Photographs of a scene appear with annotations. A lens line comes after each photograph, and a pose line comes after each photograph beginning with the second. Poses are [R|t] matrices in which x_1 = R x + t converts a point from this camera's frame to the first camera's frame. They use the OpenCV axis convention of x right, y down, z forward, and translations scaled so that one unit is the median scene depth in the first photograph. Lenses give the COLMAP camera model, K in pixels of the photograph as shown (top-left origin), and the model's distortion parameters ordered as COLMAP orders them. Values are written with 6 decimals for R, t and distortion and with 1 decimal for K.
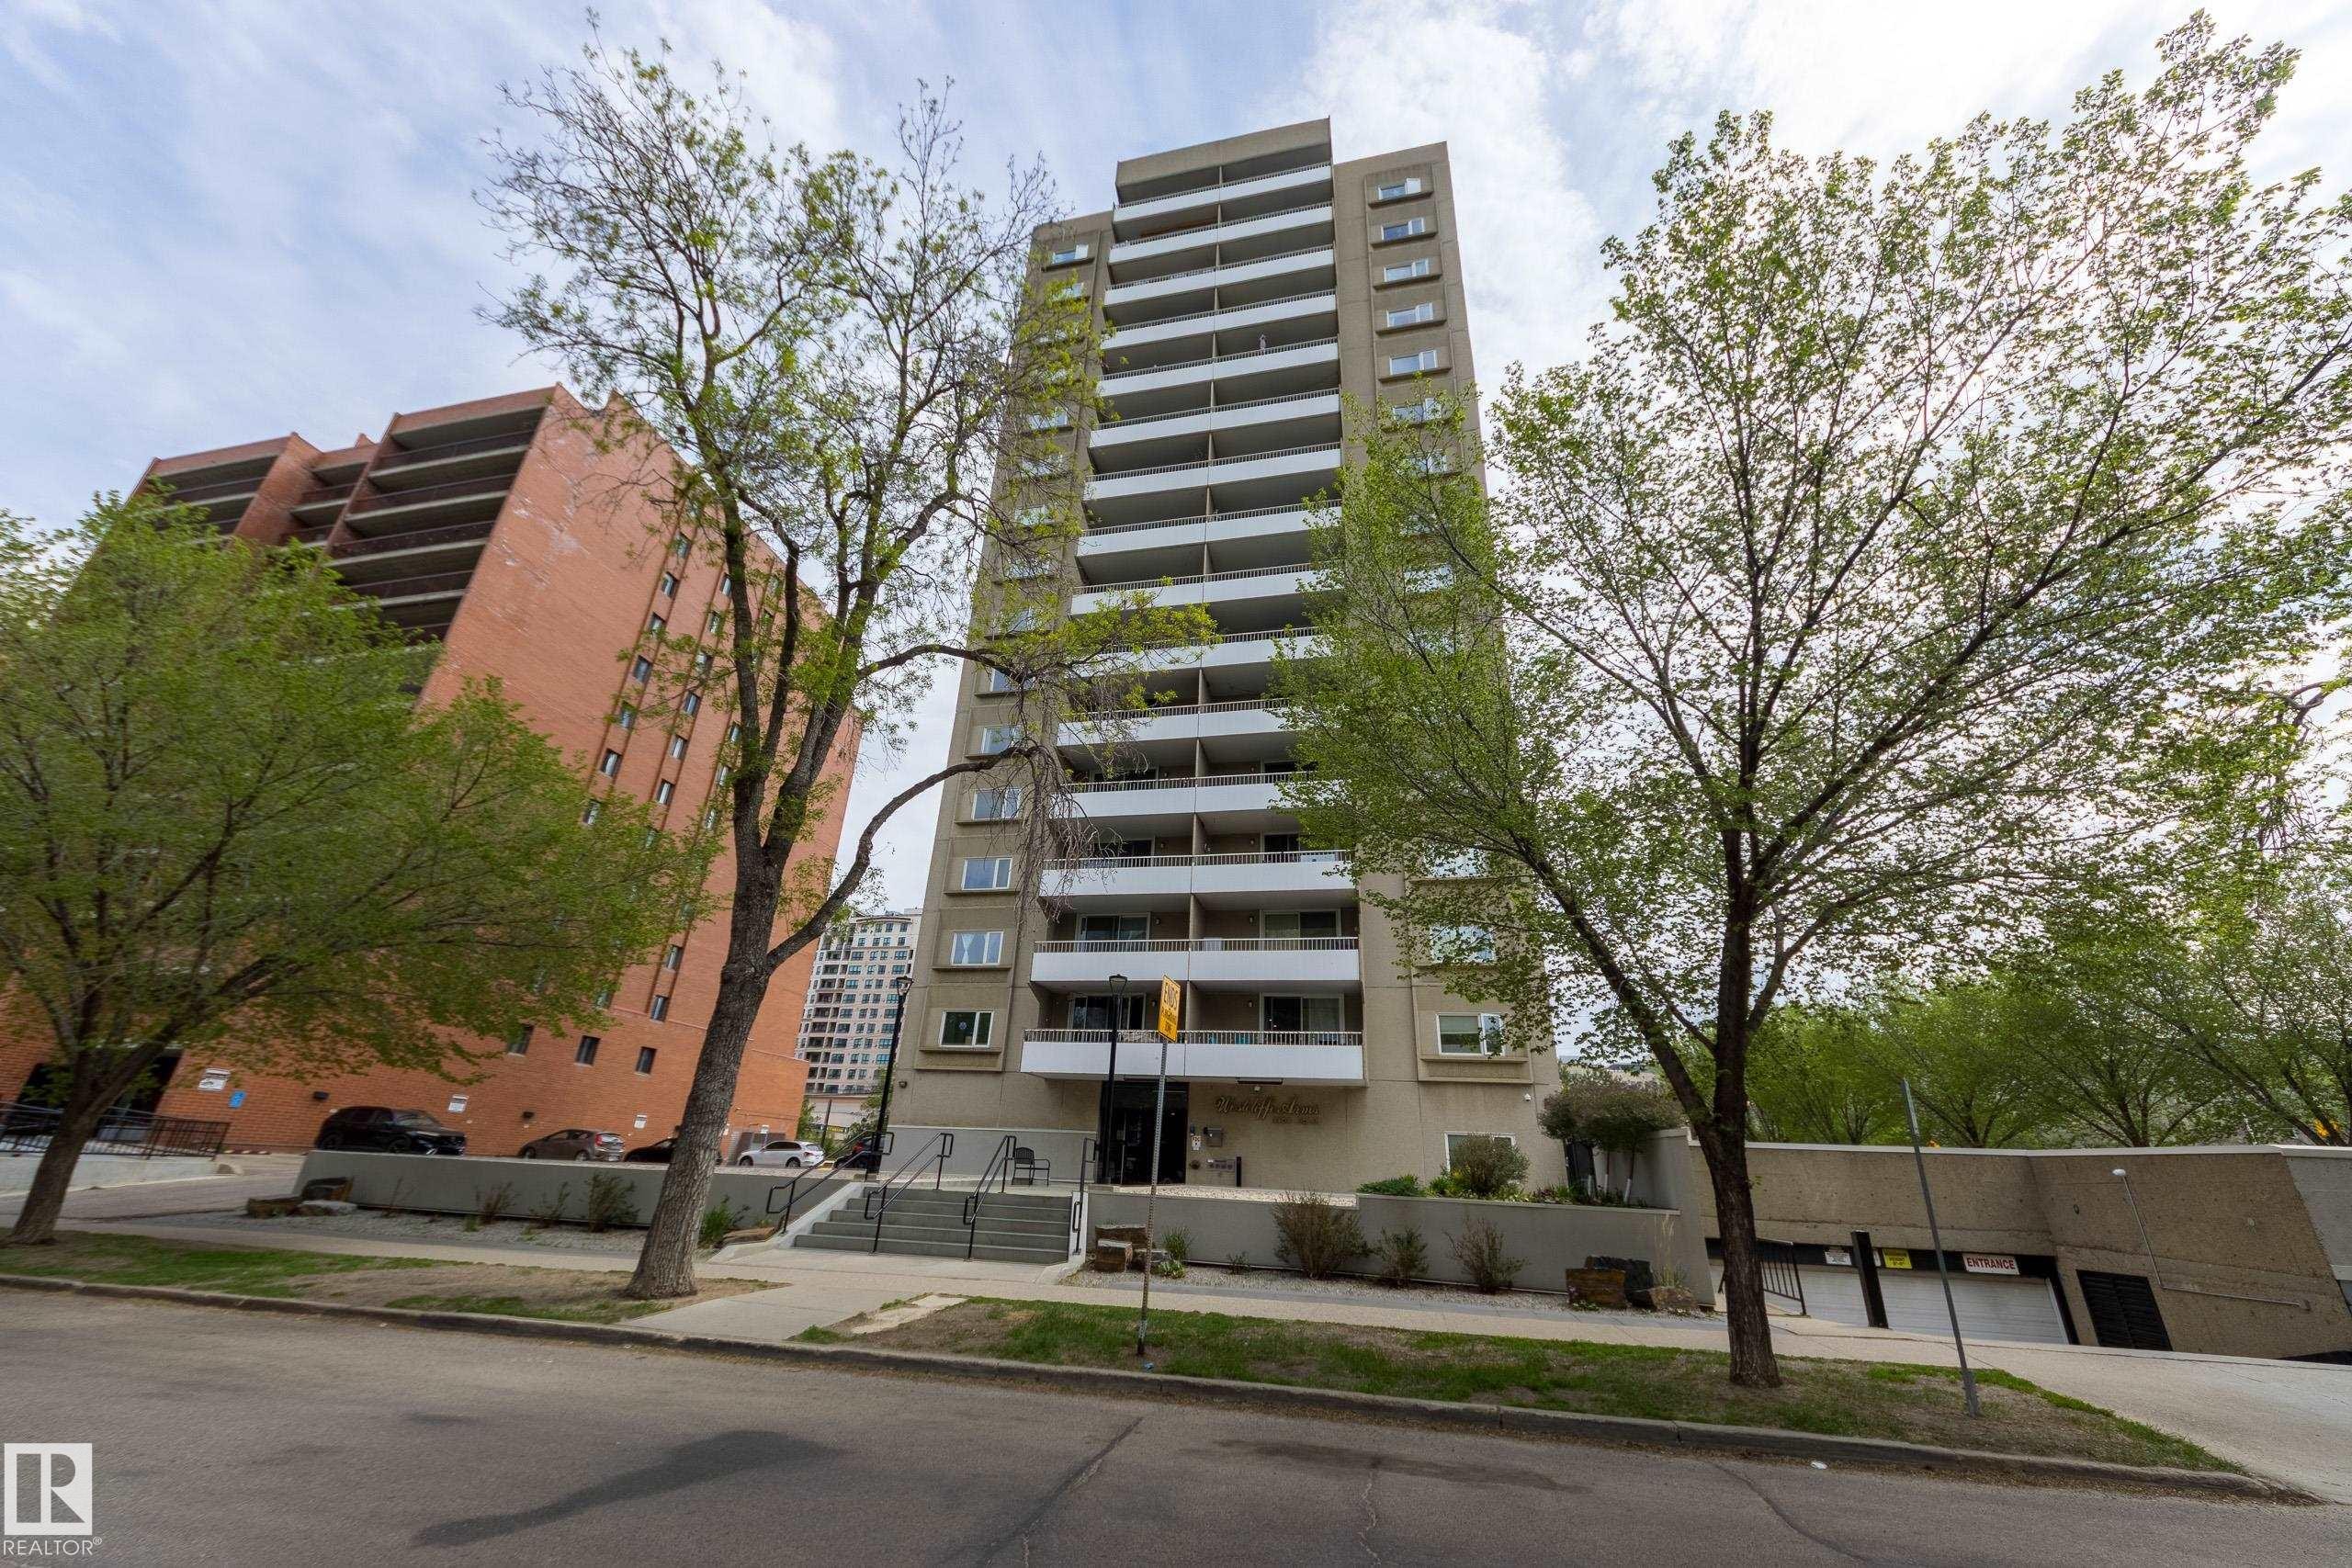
lens RADIAL K [[887.2, 0, 1181.5], [0, 887.2, 794.2], [0, 0, 1]] dist [0.011631, -0.004539]
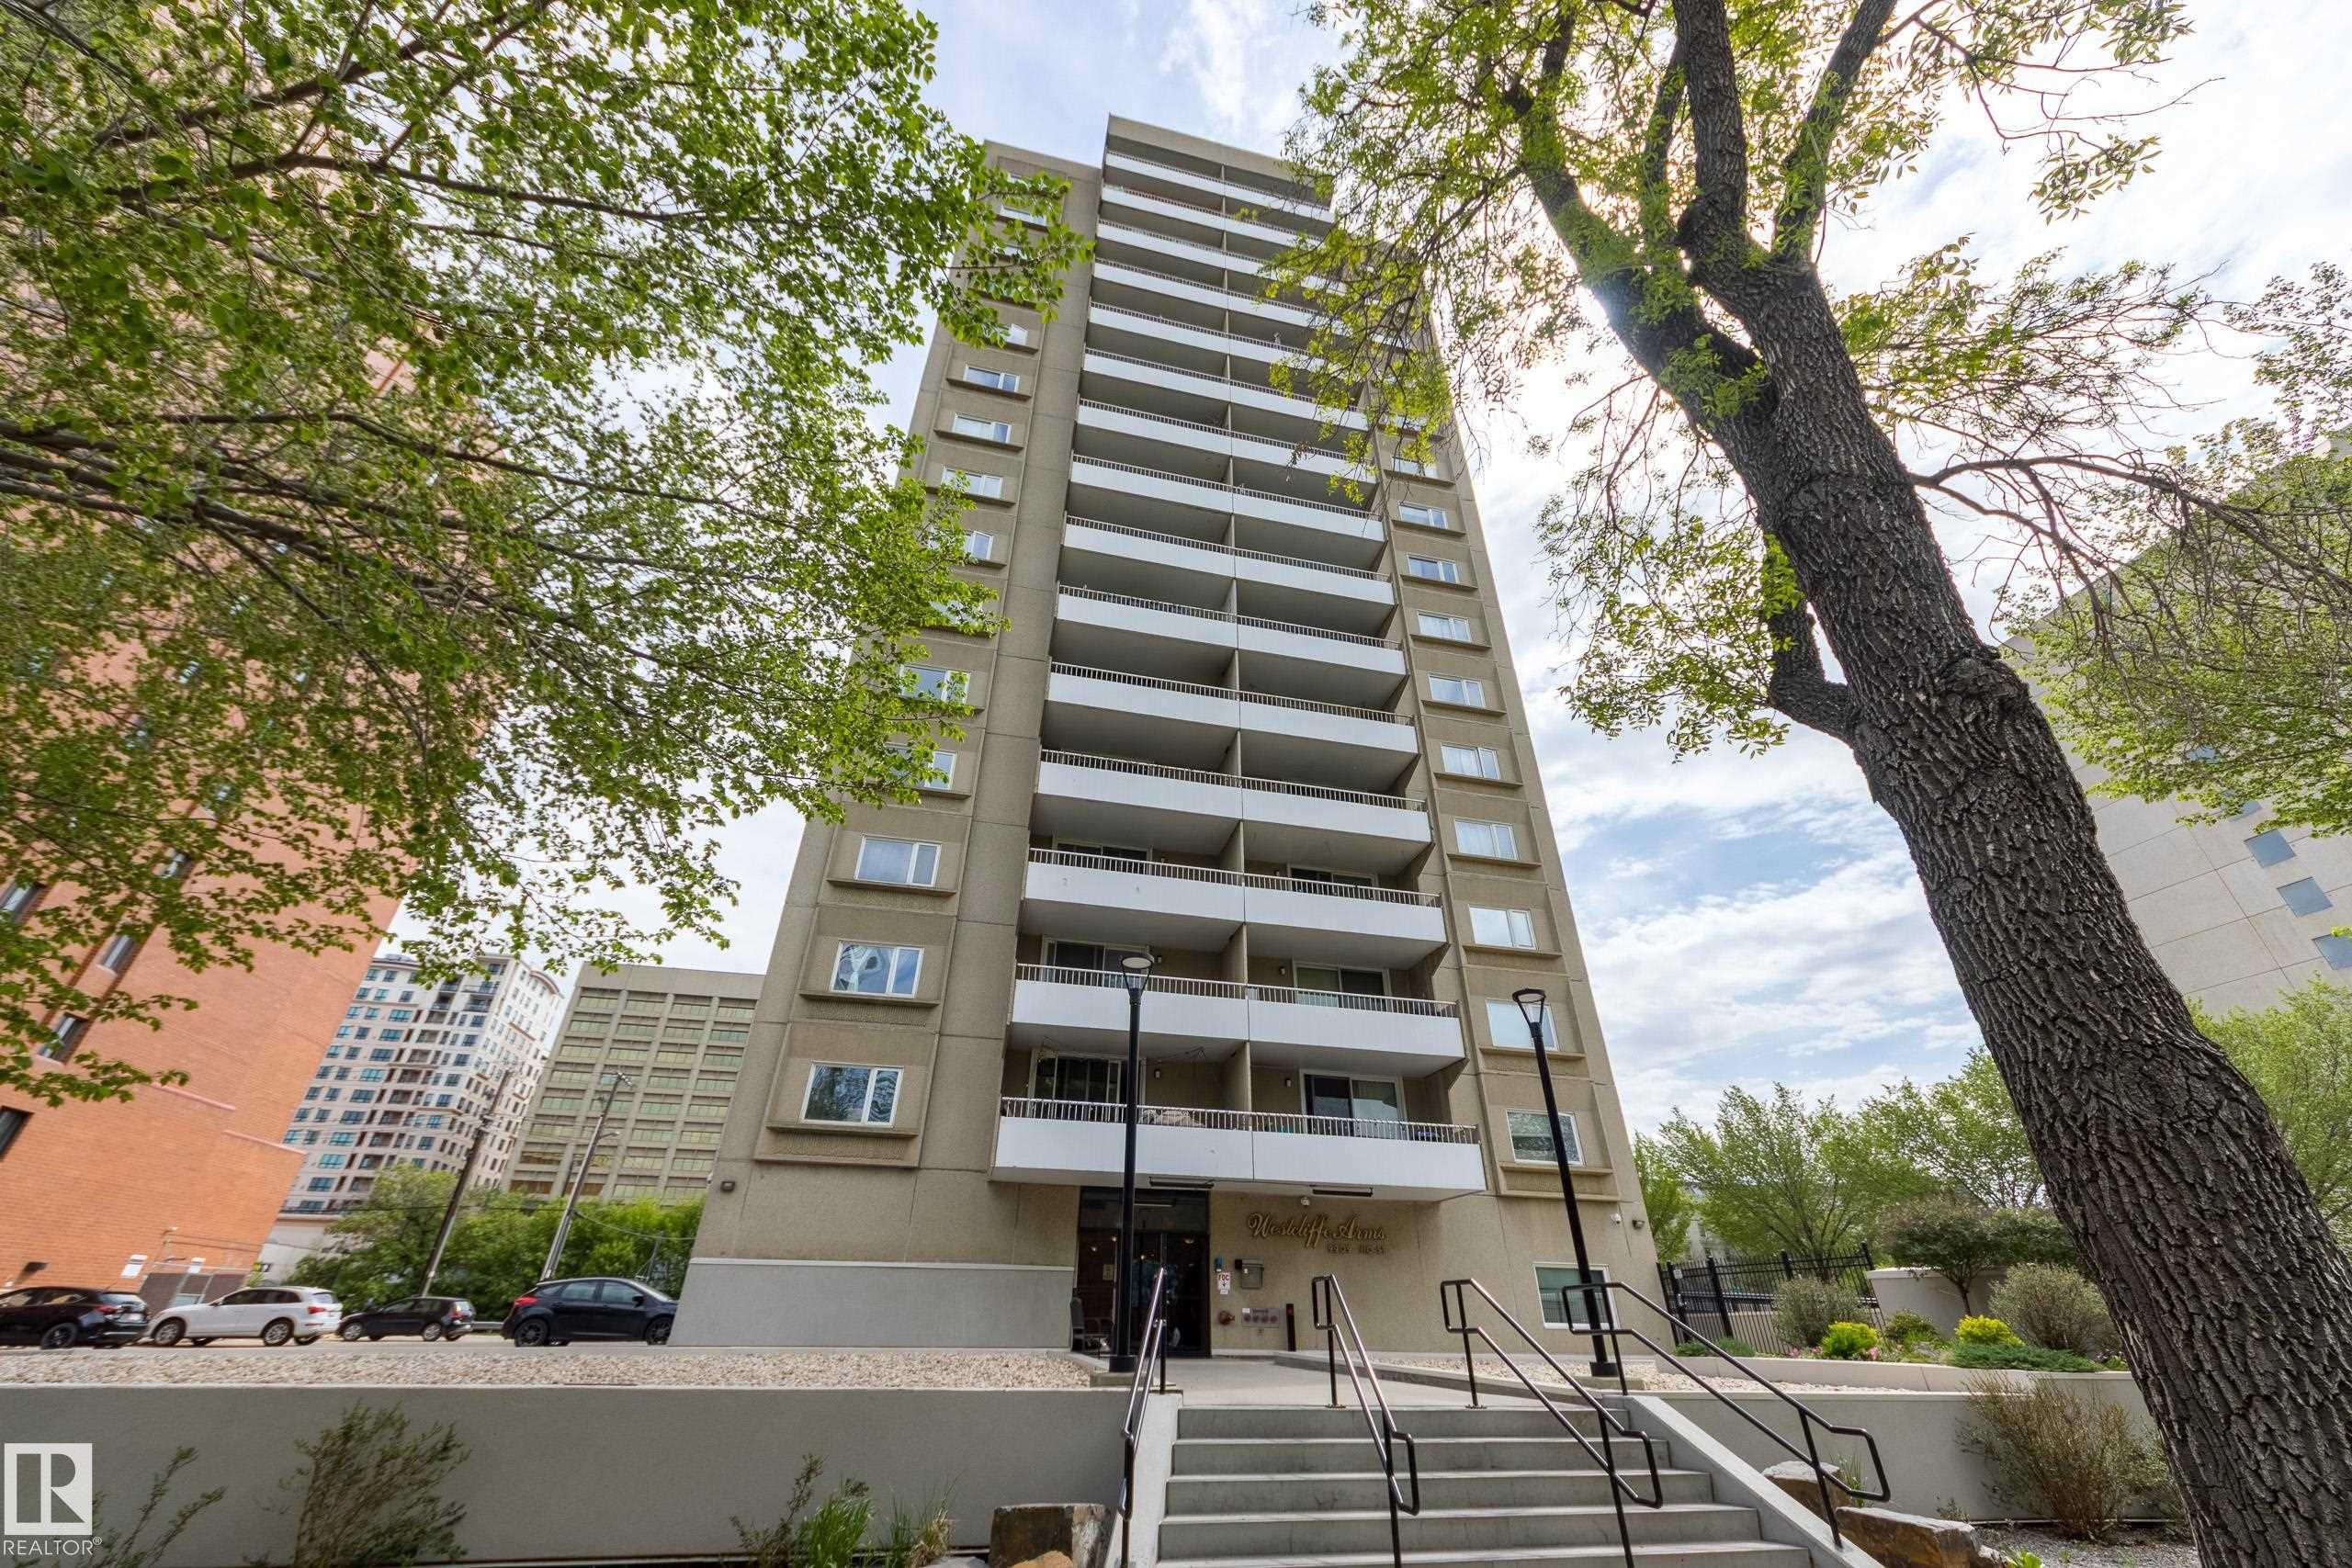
lens RADIAL K [[887.2, 0, 1171.9], [0, 887.2, 788.0], [0, 0, 1]] dist [0.011631, -0.004539]
pose [[0.904943, 0.193889, 0.378795, -0.332256], [-0.144353, 0.977255, -0.155355, 0.122097], [-0.400301, 0.085907, 0.912348, 0.331285]]
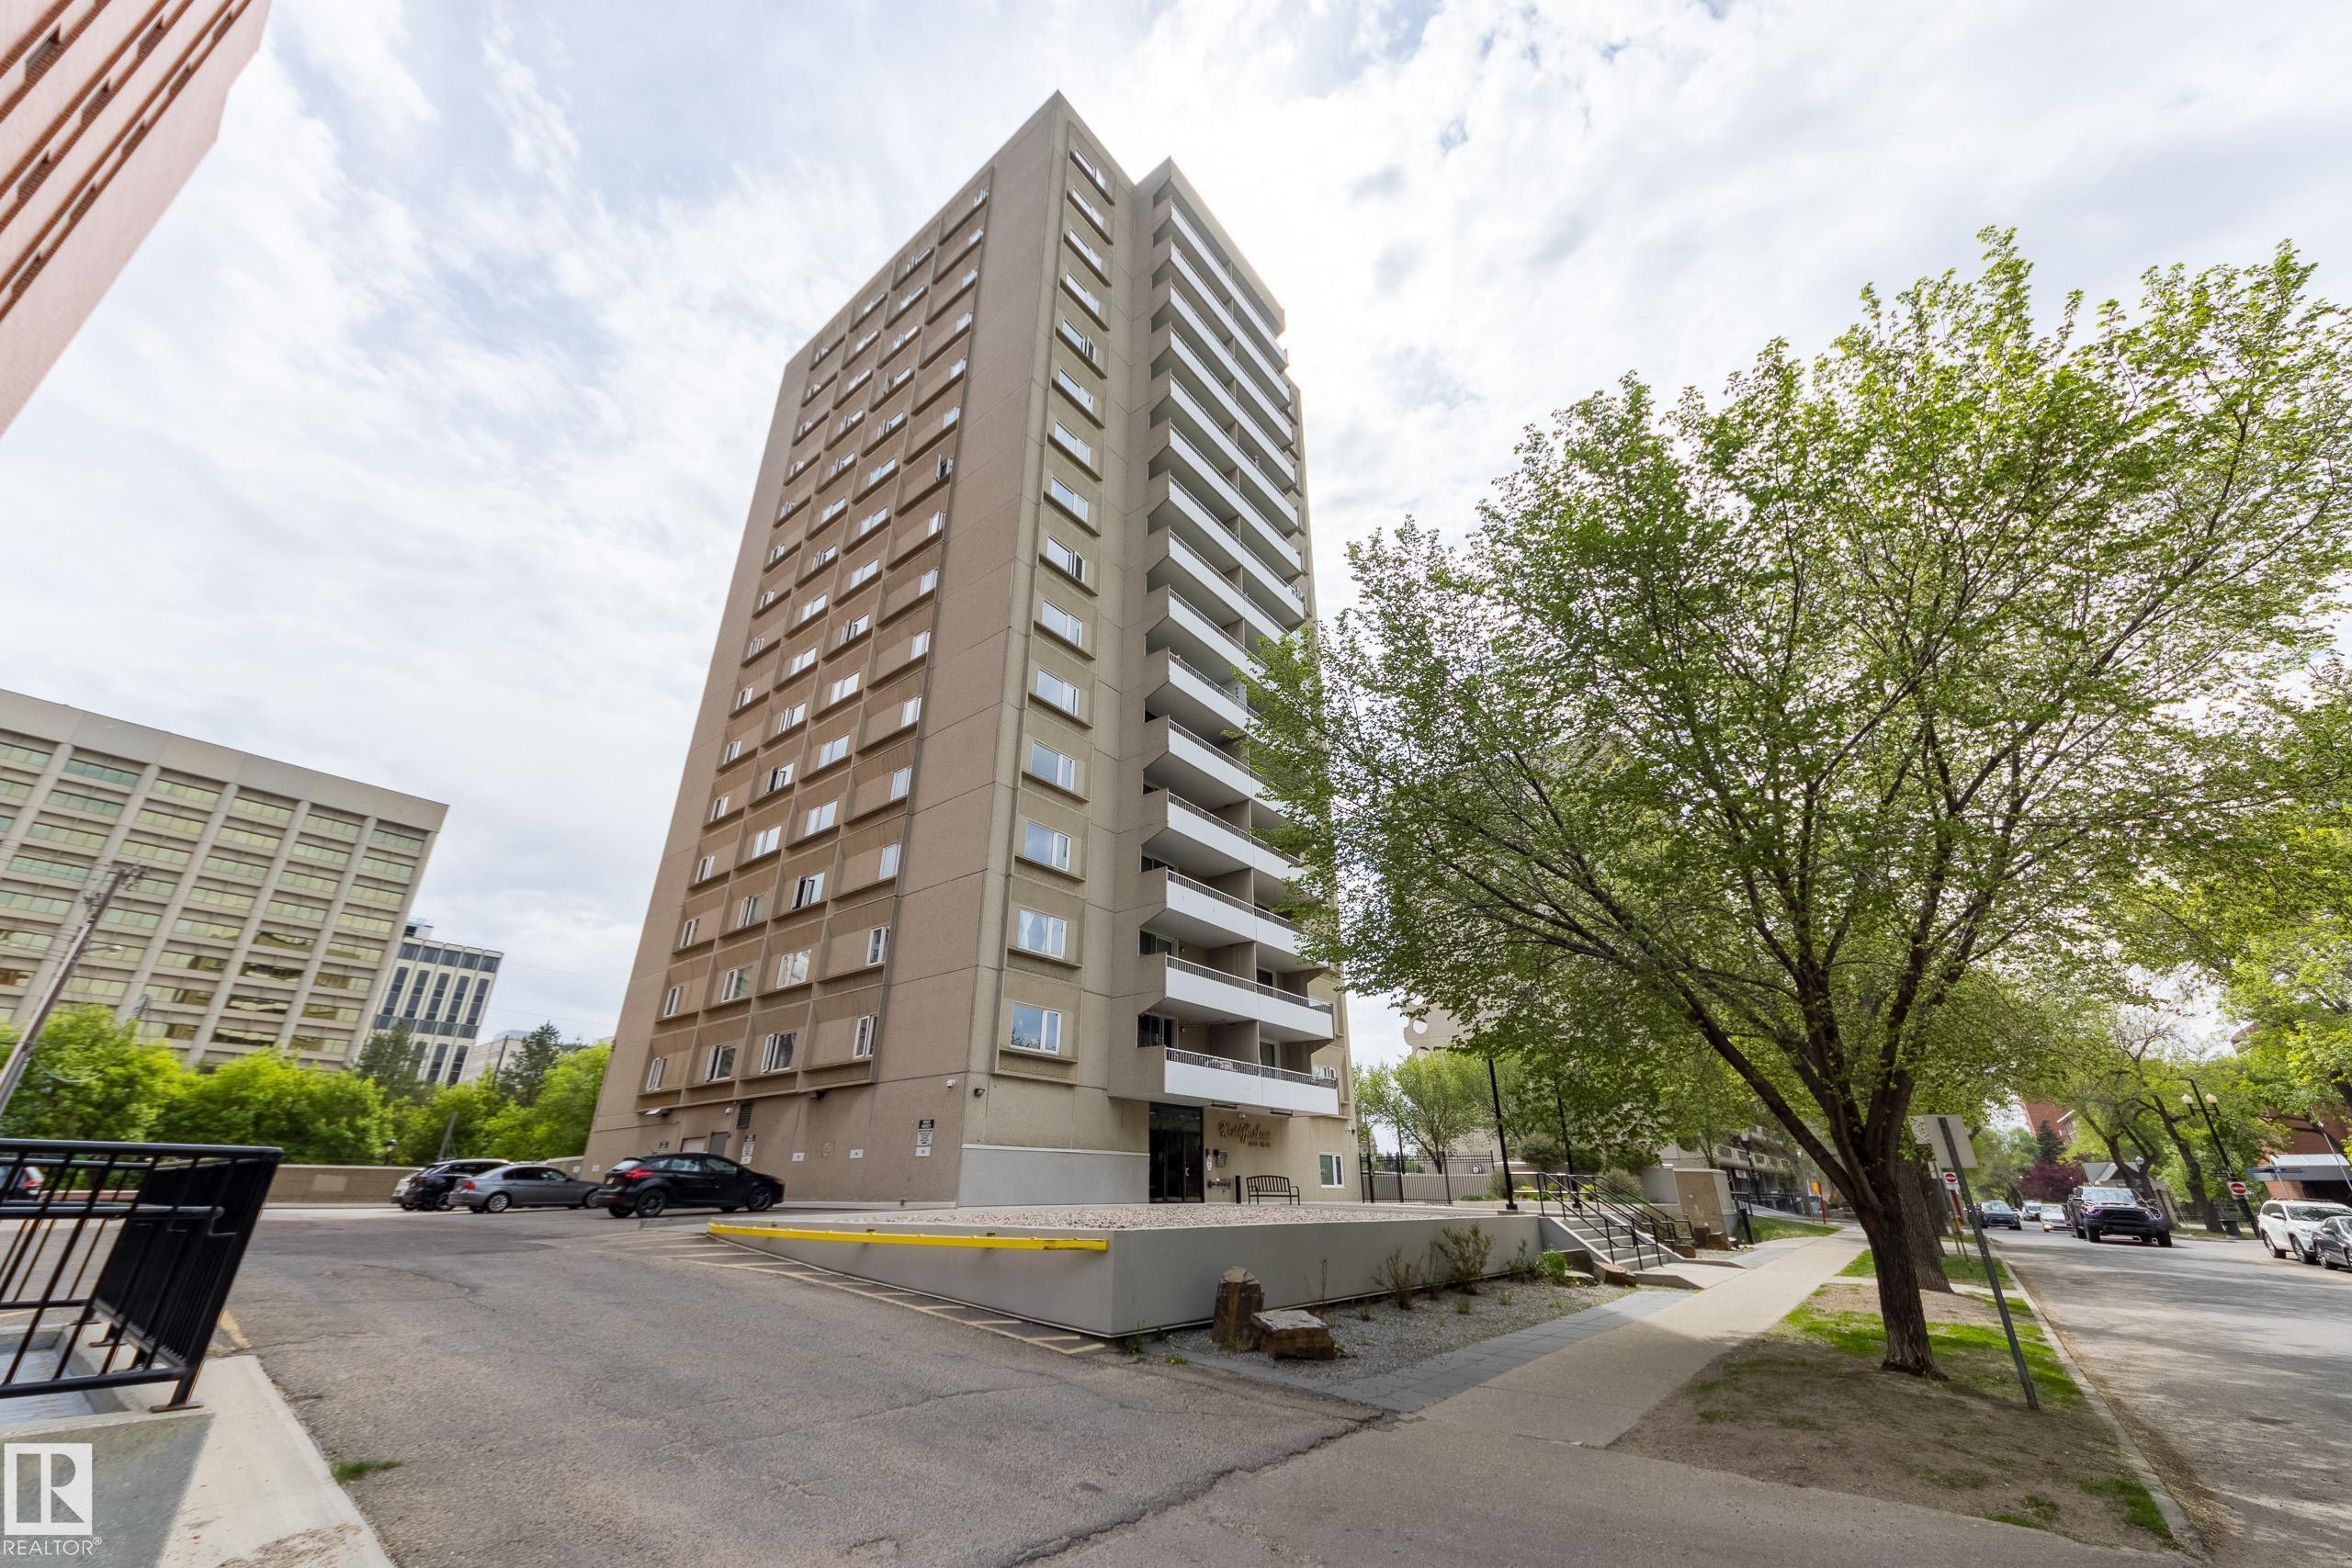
lens RADIAL K [[887.2, 0, 1161.2], [0, 887.2, 802.8], [0, 0, 1]] dist [0.011631, -0.004539]
pose [[0.450981, 0.319713, 0.833307, -0.993763], [-0.338659, 0.925118, -0.171658, 0.177371], [-0.825788, -0.204792, 0.525484, 0.528649]]
